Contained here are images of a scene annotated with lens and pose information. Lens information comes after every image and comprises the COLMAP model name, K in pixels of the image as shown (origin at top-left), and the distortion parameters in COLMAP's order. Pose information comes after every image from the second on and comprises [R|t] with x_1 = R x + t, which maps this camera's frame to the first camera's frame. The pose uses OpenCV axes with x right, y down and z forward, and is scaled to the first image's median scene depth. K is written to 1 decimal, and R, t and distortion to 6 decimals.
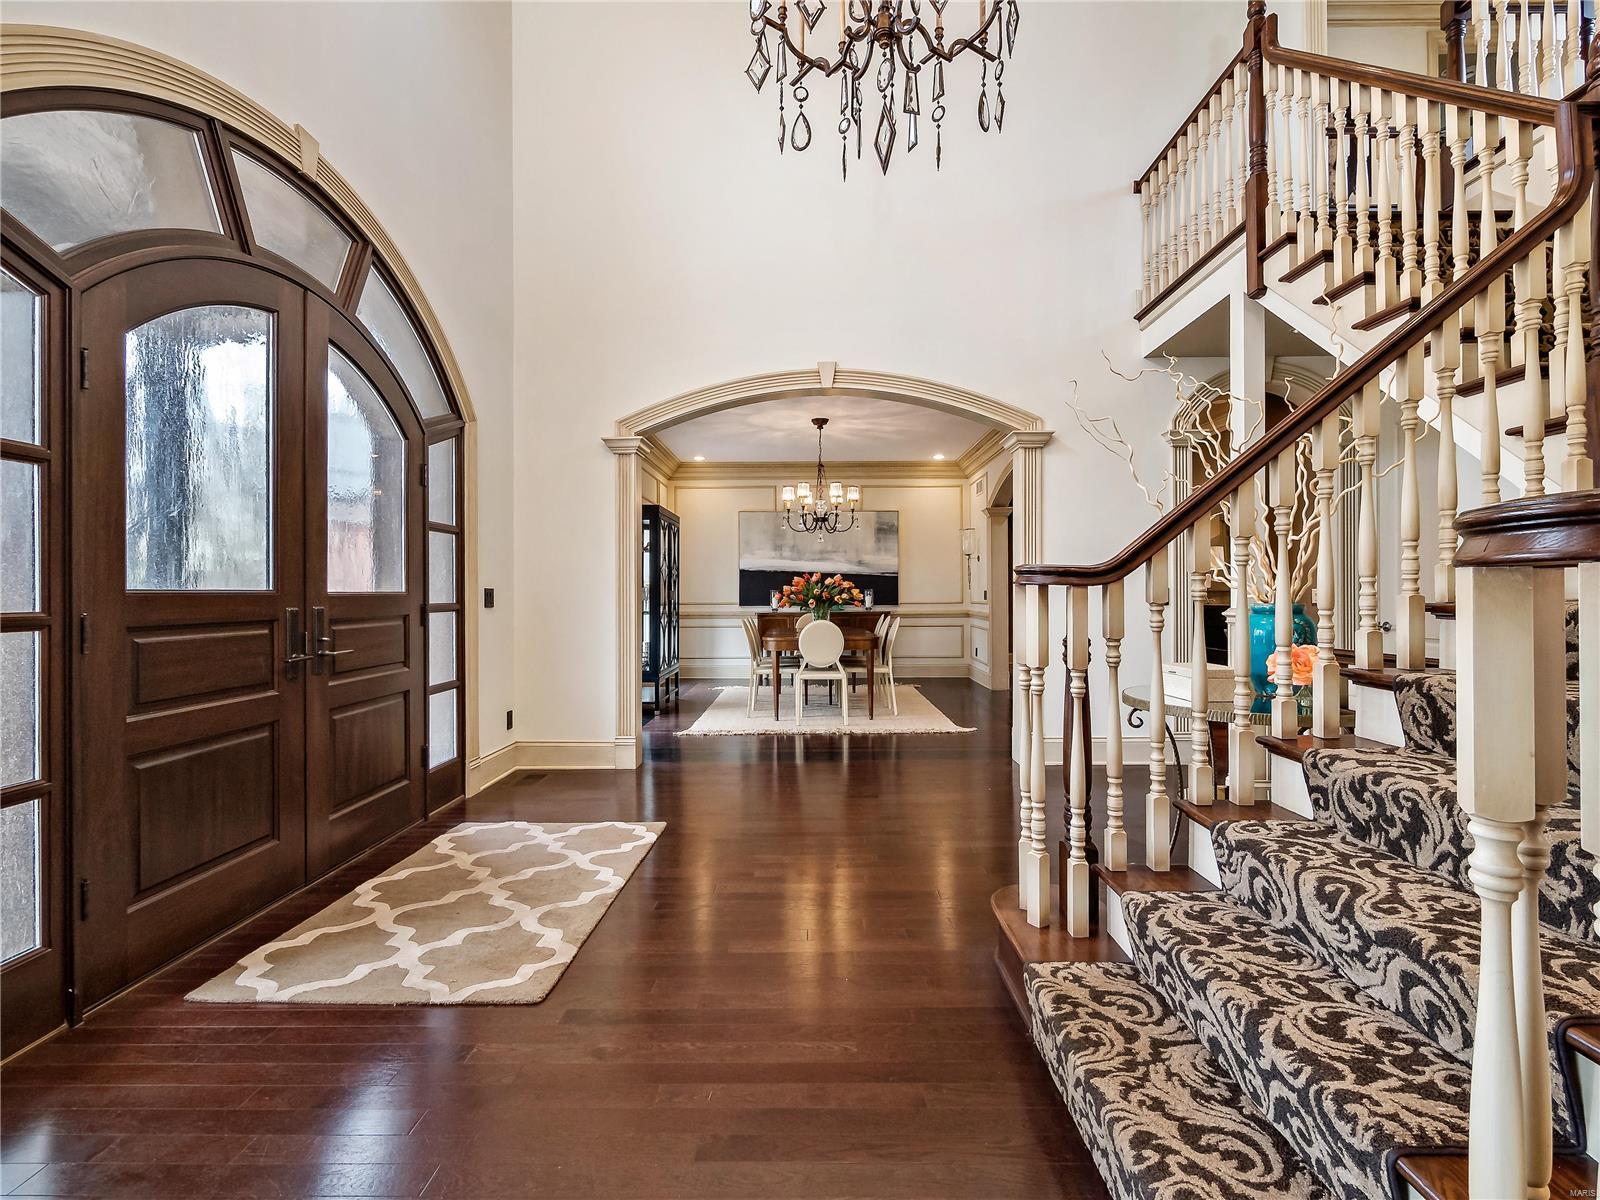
lens RADIAL K [[751.9, 0, 803.0], [0, 751.9, 586.6], [0, 0, 1]] dist [0.003908, -0.000110]
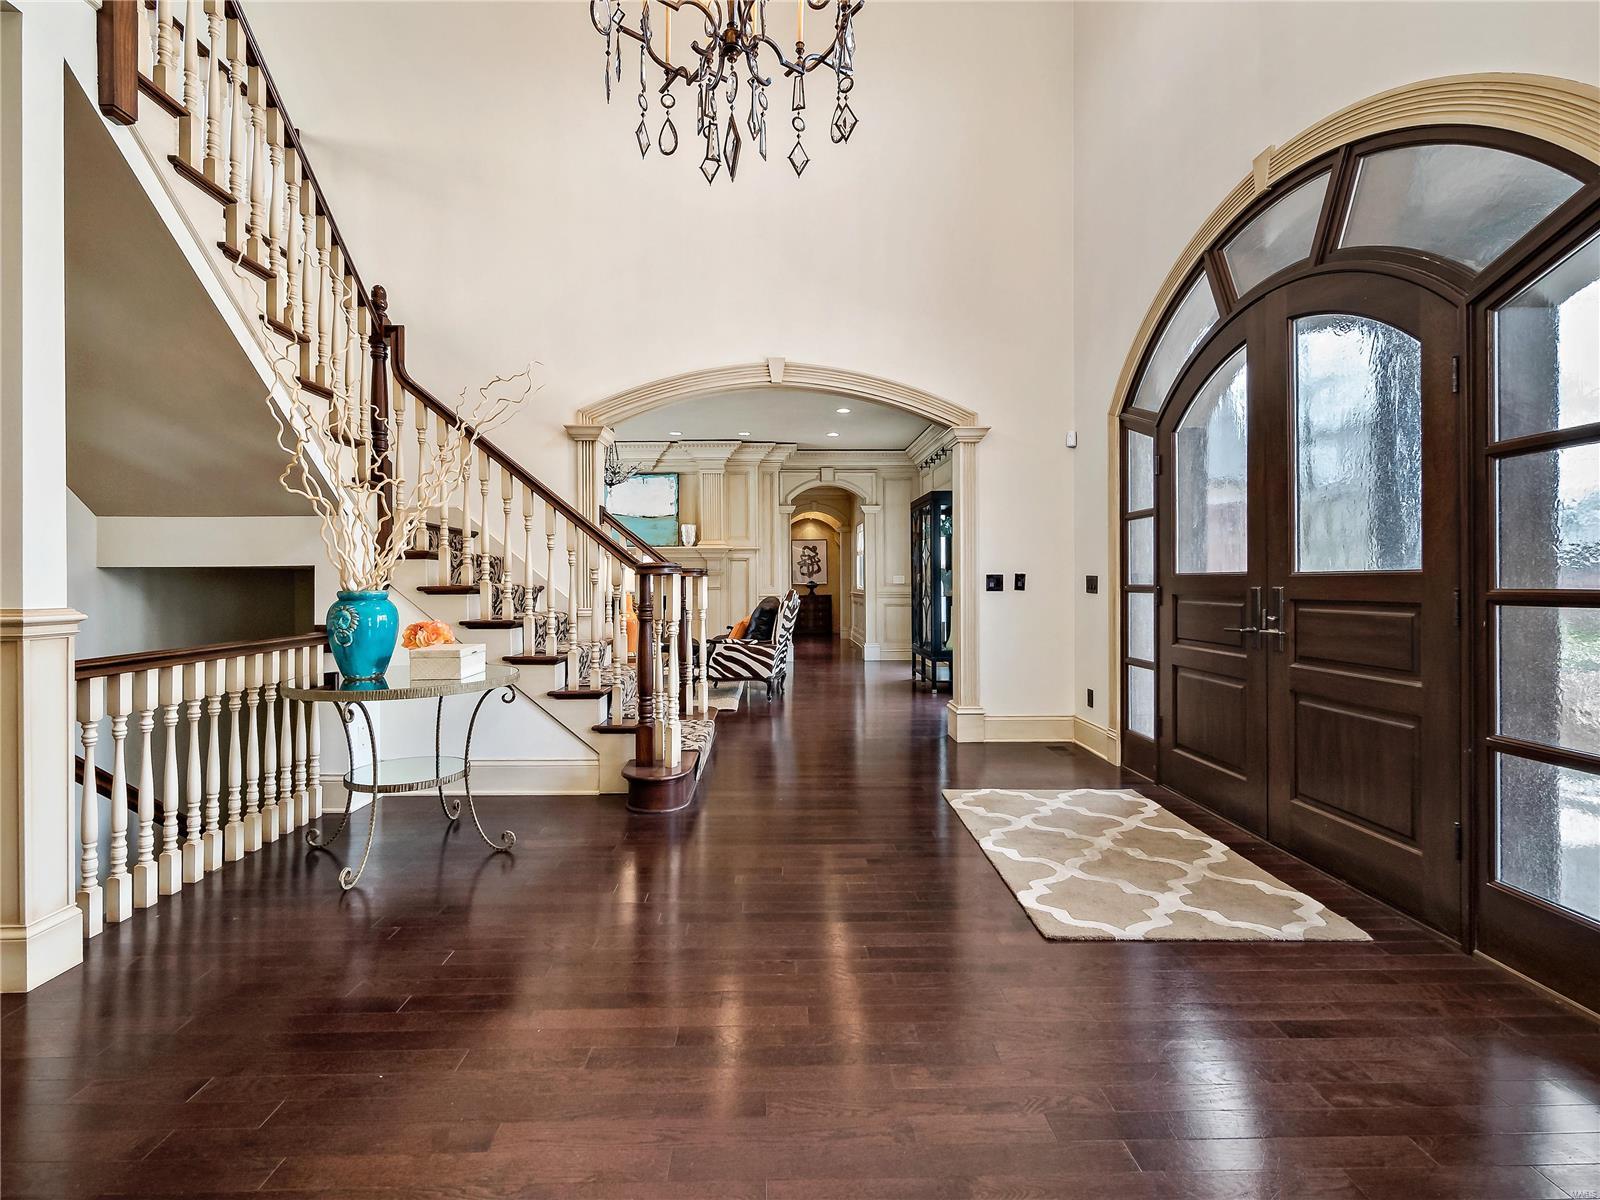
lens RADIAL K [[751.9, 0, 803.0], [0, 751.9, 586.6], [0, 0, 1]] dist [0.003908, -0.000110]
pose [[-0.998614, 0.005749, -0.052323, 0.054119], [0.005808, 0.999983, -0.000981, 0.019855], [0.052317, -0.001284, -0.998630, 1.621085]]
